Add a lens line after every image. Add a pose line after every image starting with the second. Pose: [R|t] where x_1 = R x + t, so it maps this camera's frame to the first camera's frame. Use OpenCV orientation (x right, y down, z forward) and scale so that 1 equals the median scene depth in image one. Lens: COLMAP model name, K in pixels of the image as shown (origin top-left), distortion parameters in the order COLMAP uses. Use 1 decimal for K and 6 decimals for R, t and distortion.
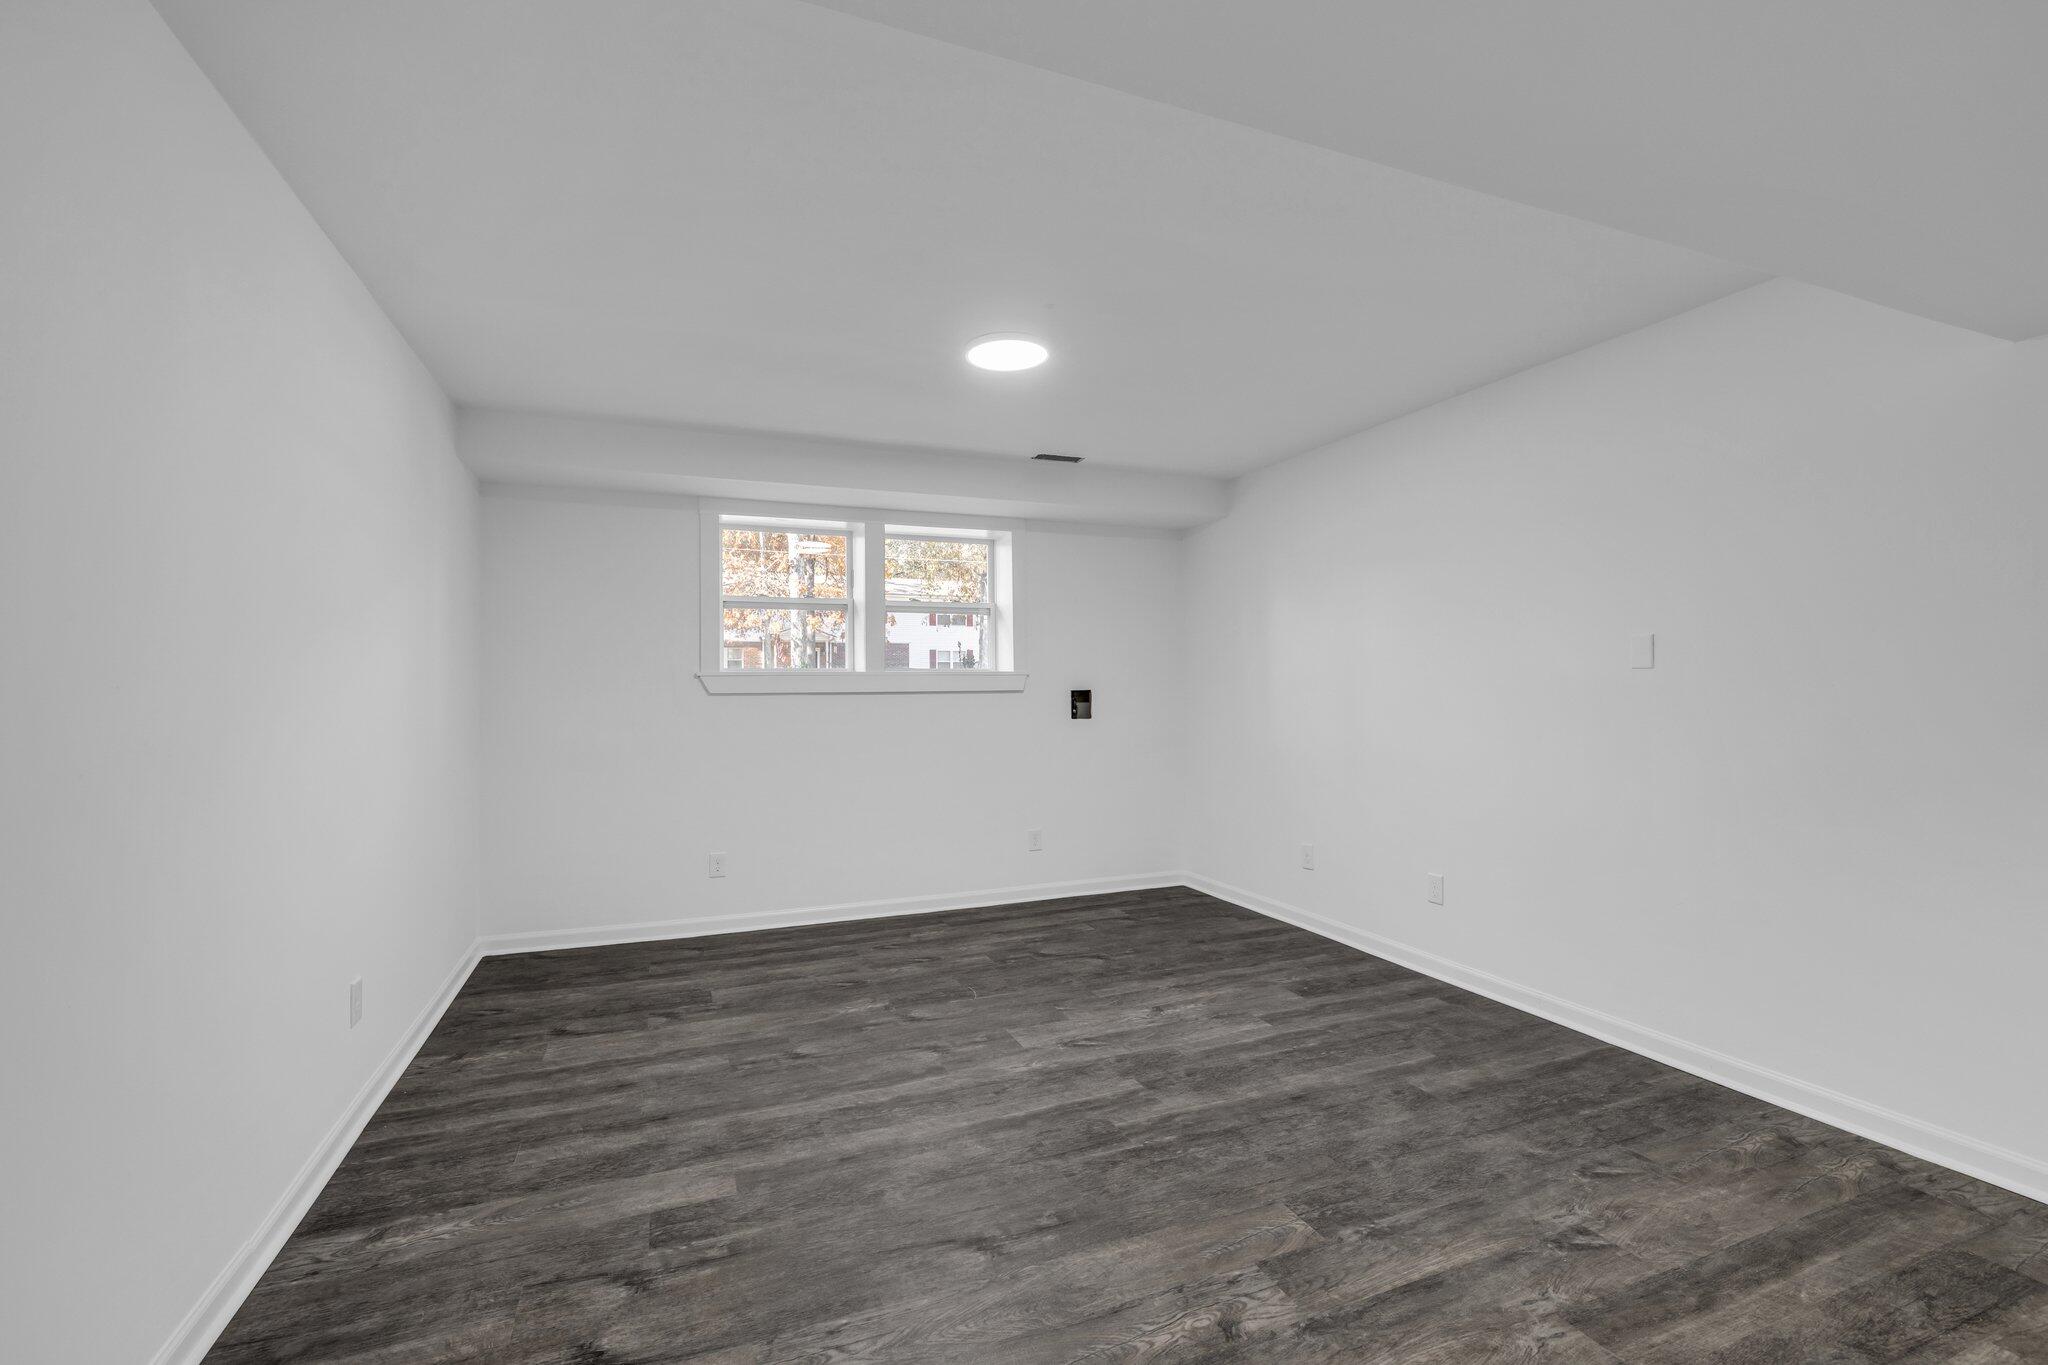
lens RADIAL K [[875.3, 0, 1020.9], [0, 875.3, 683.1], [0, 0, 1]] dist [0.001839, -0.000099]
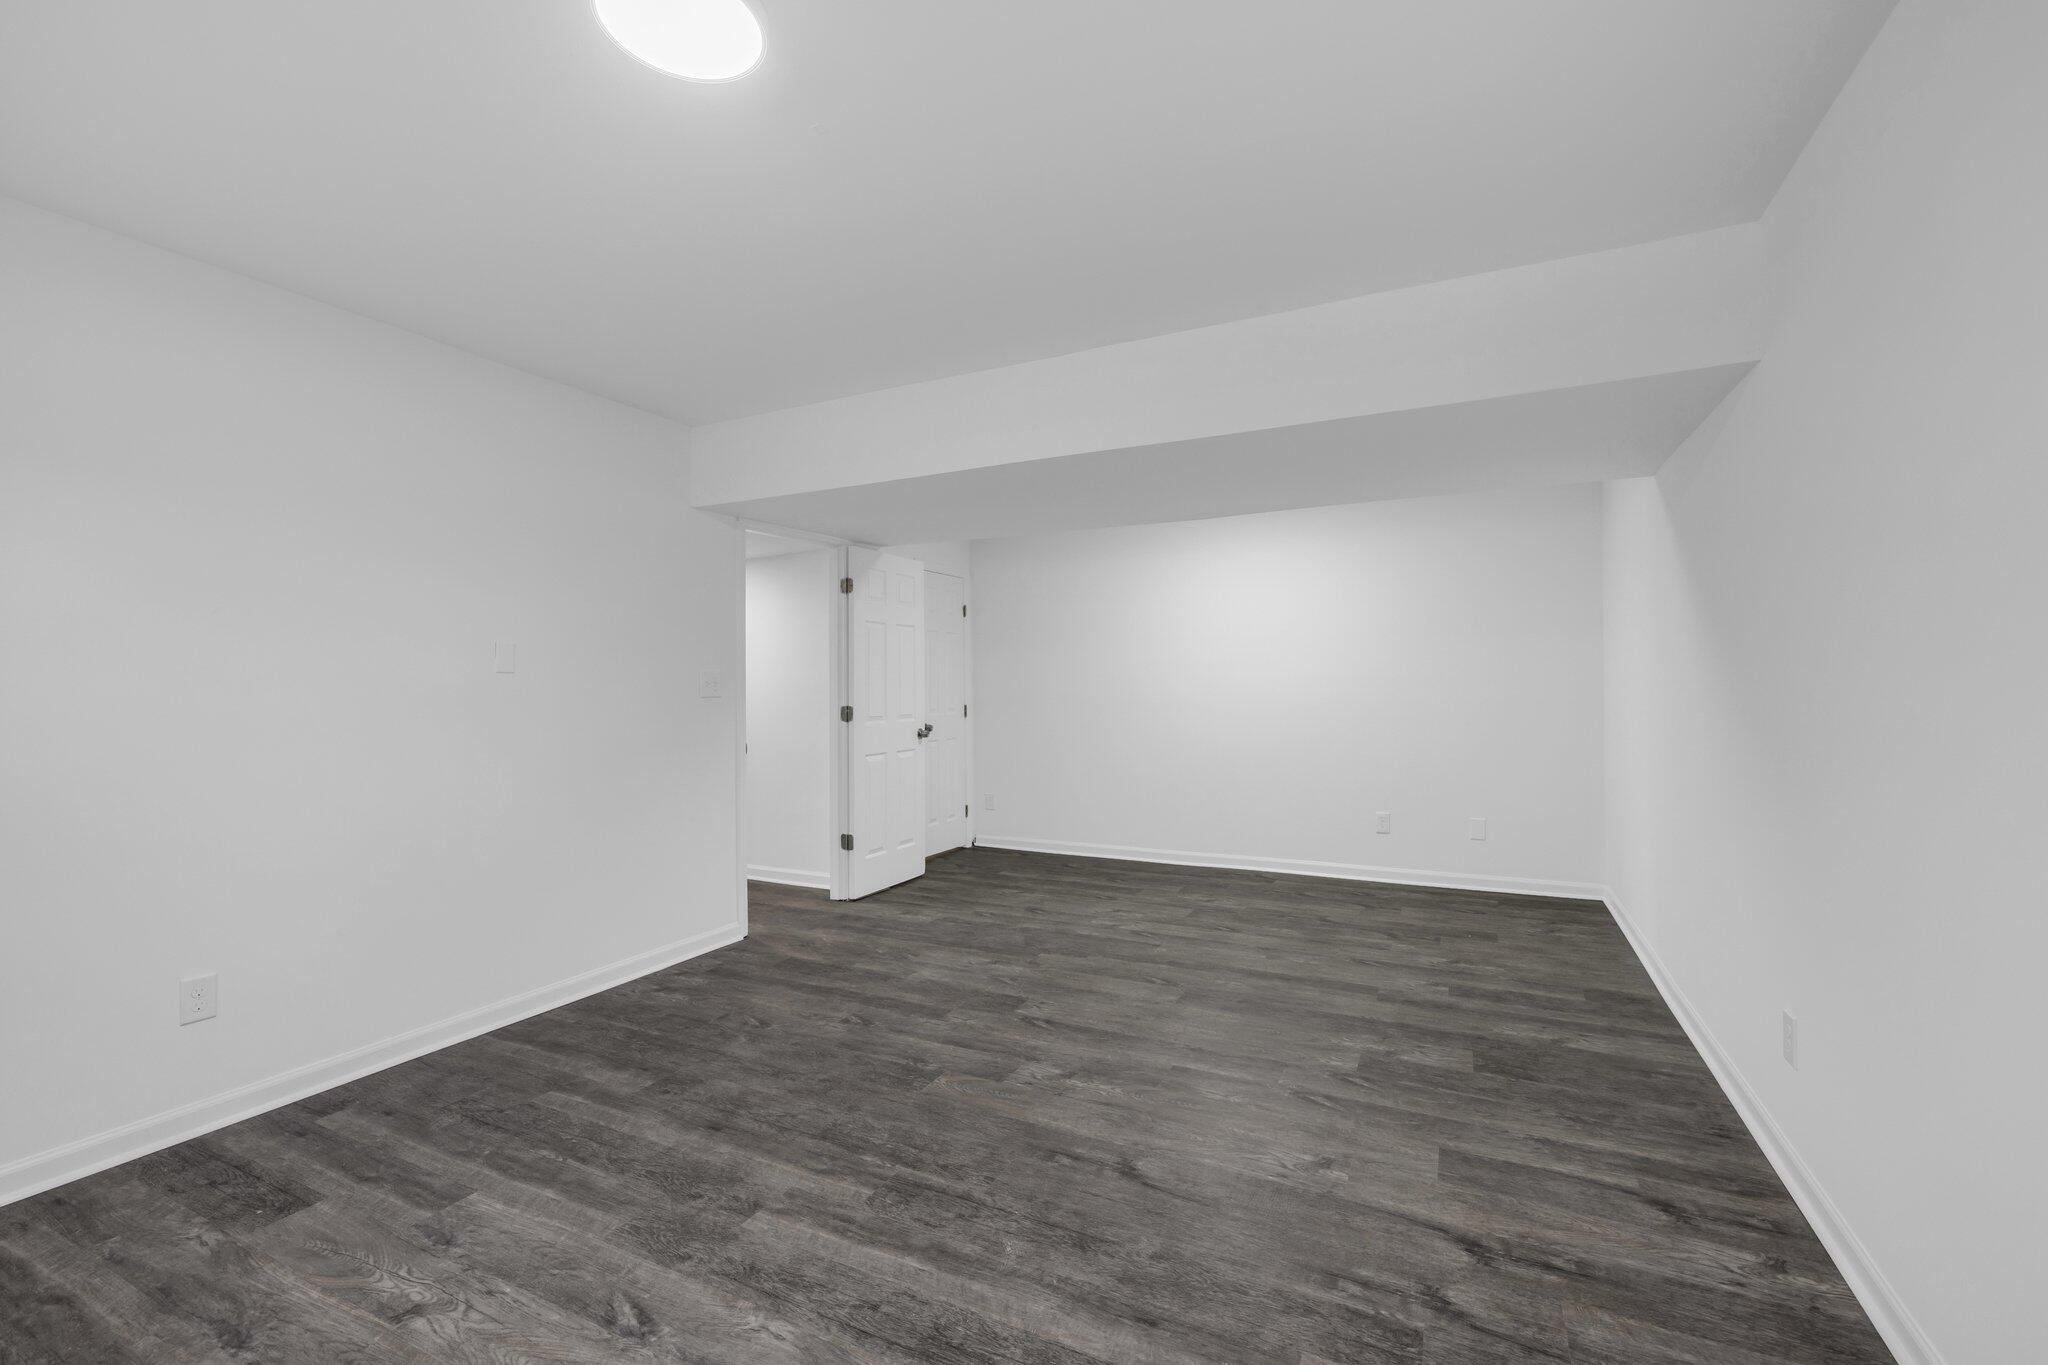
lens RADIAL K [[875.3, 0, 1020.2], [0, 875.3, 687.4], [0, 0, 1]] dist [0.001839, -0.000099]
pose [[-0.660257, 0.011636, 0.750950, -0.688007], [0.005914, 0.999930, -0.010294, 0.021265], [-0.751017, -0.002356, -0.660279, 1.573414]]
